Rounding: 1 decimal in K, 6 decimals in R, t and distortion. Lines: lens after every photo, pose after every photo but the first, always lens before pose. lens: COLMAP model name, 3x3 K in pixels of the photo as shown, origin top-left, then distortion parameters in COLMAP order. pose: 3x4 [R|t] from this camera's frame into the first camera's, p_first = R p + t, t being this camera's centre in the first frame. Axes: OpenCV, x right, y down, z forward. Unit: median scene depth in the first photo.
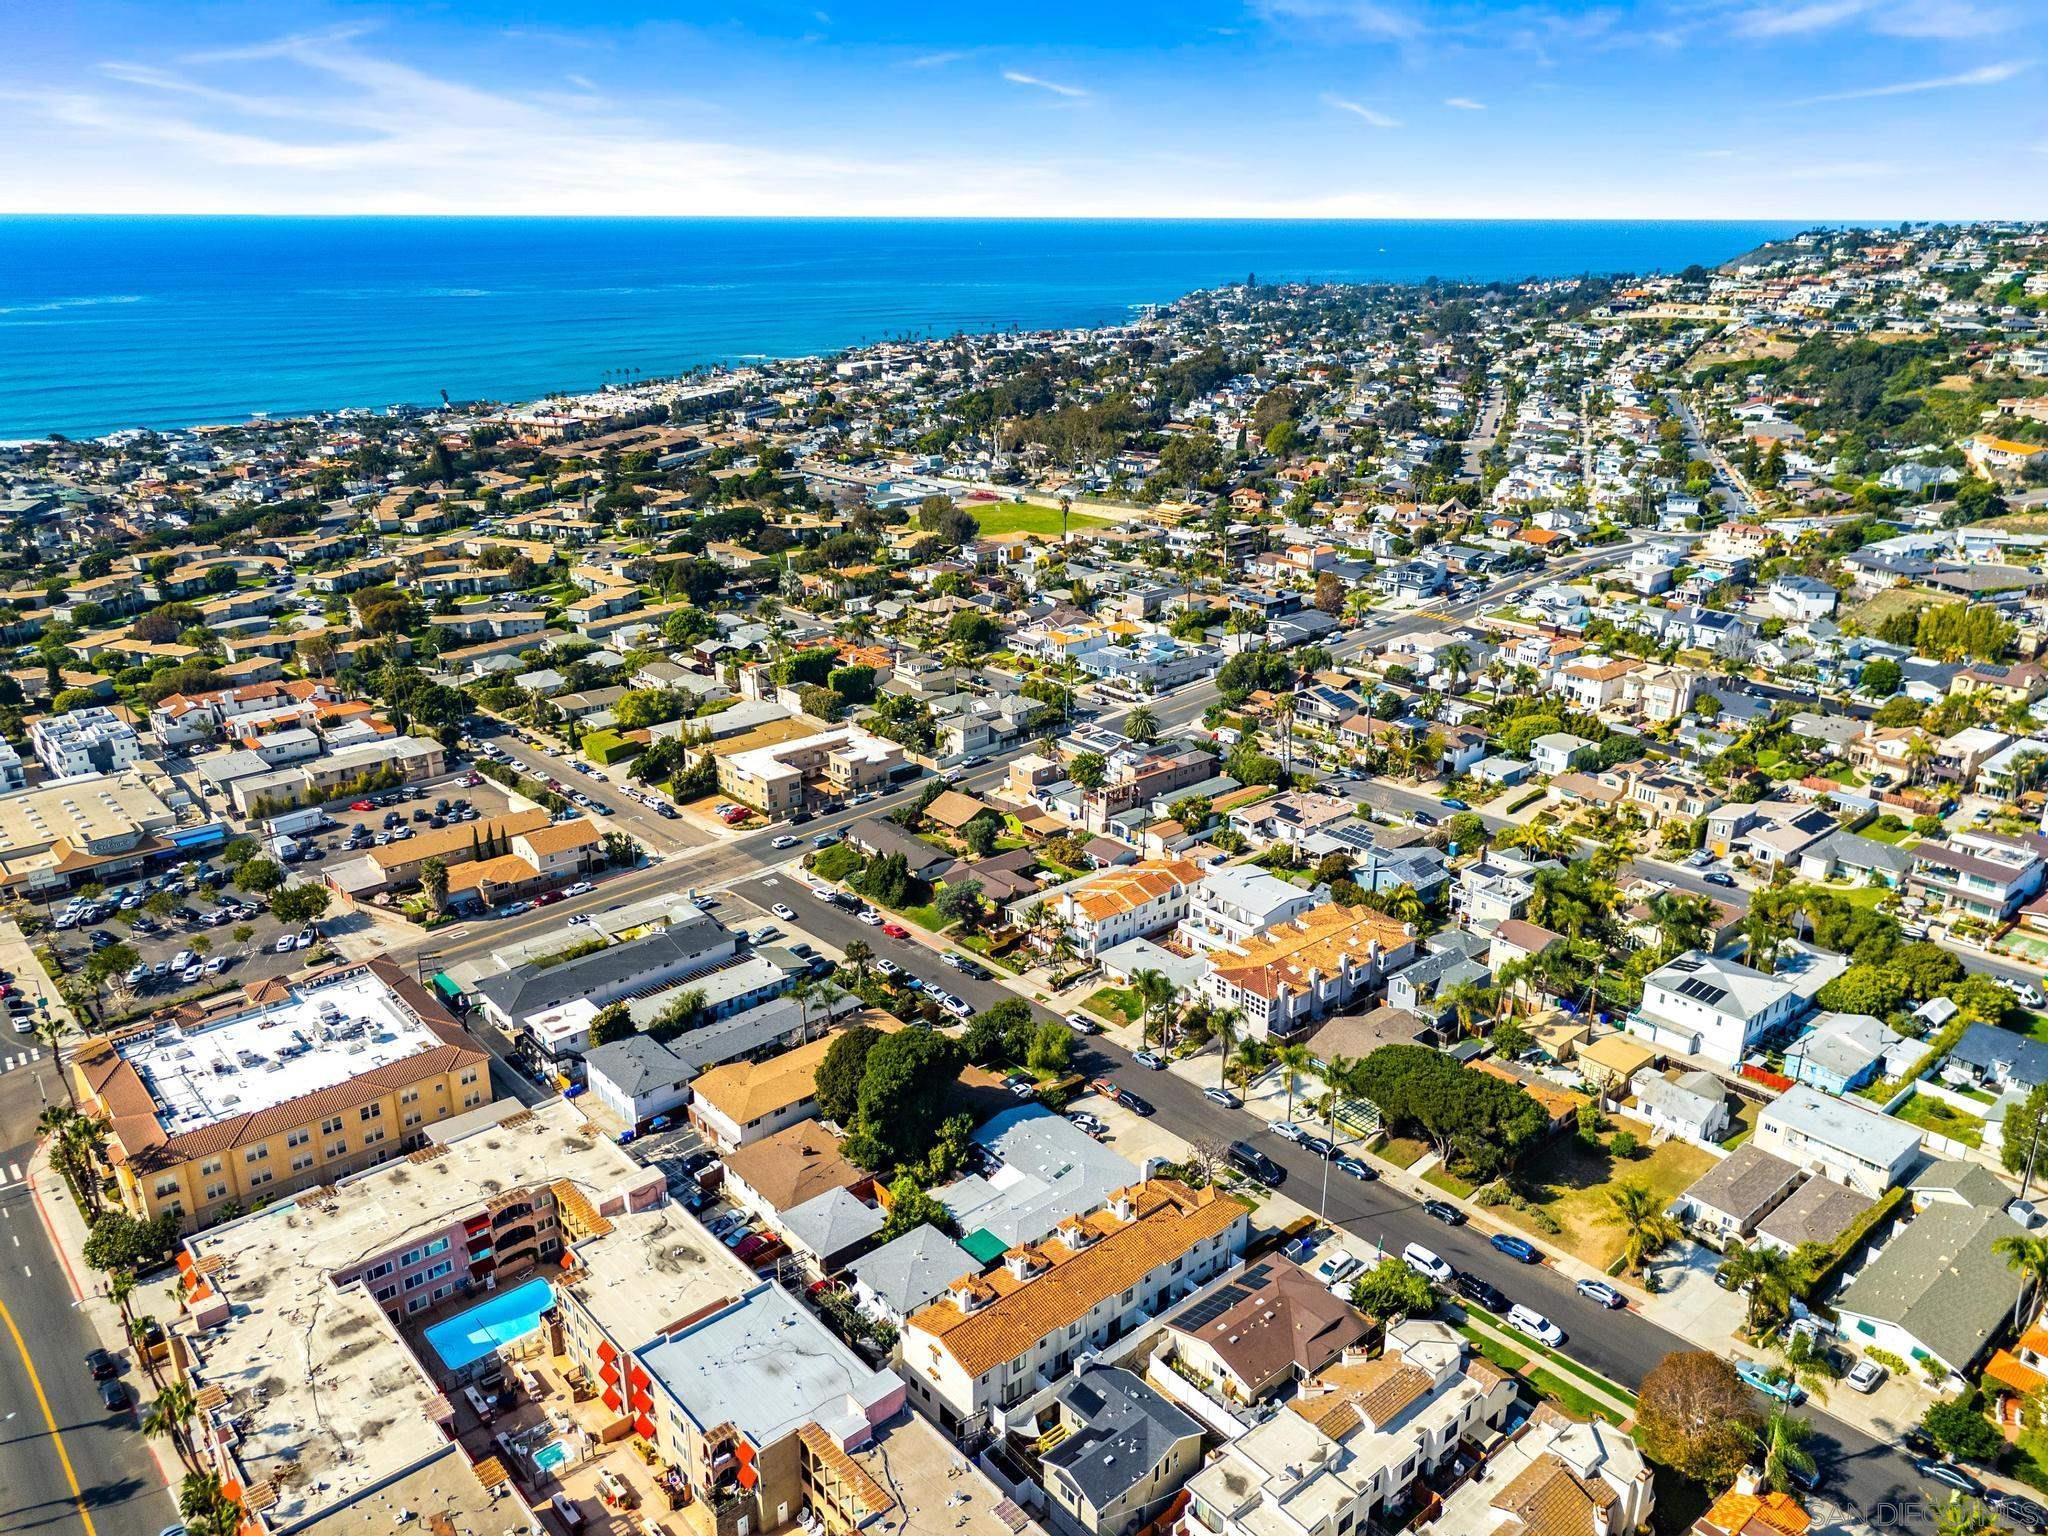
lens RADIAL K [[1467.1, 0, 1024.0], [0, 1467.1, 768.0], [0, 0, 1]] dist [0.138433, -0.286183]
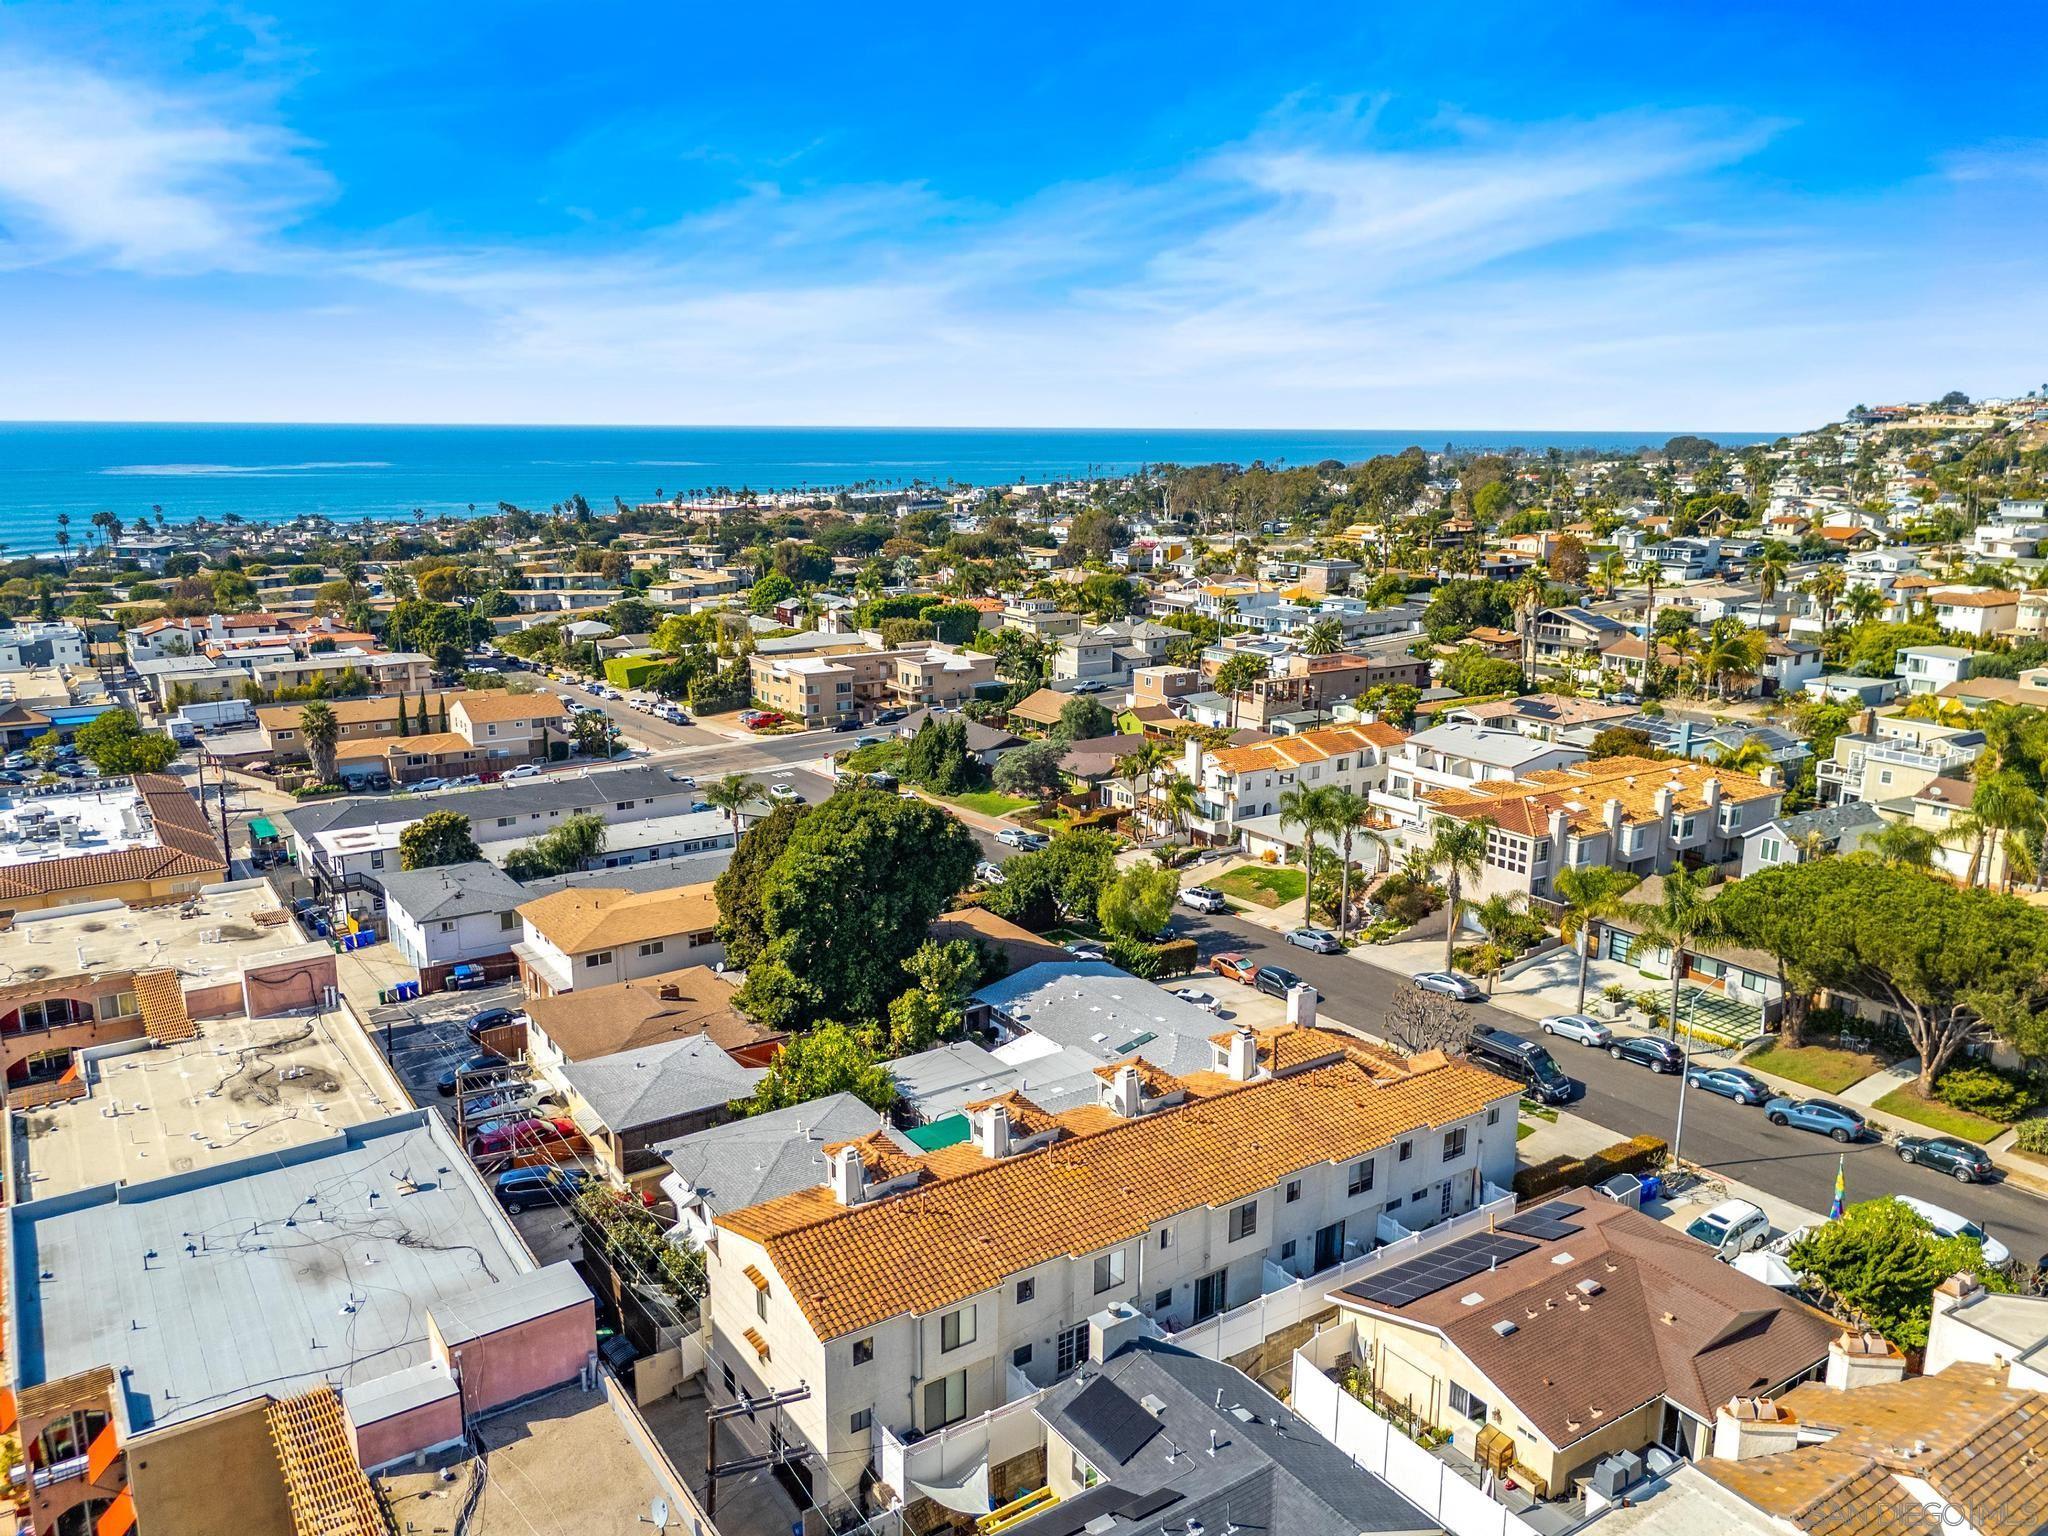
lens RADIAL K [[1466.0, 0, 1034.4], [0, 1466.0, 788.7], [0, 0, 1]] dist [0.071422, -0.064541]
pose [[0.992633, 0.033030, -0.116572, 0.041249], [-0.046683, 0.992103, -0.116414, 0.211758], [0.111806, 0.120998, 0.986336, 0.415690]]
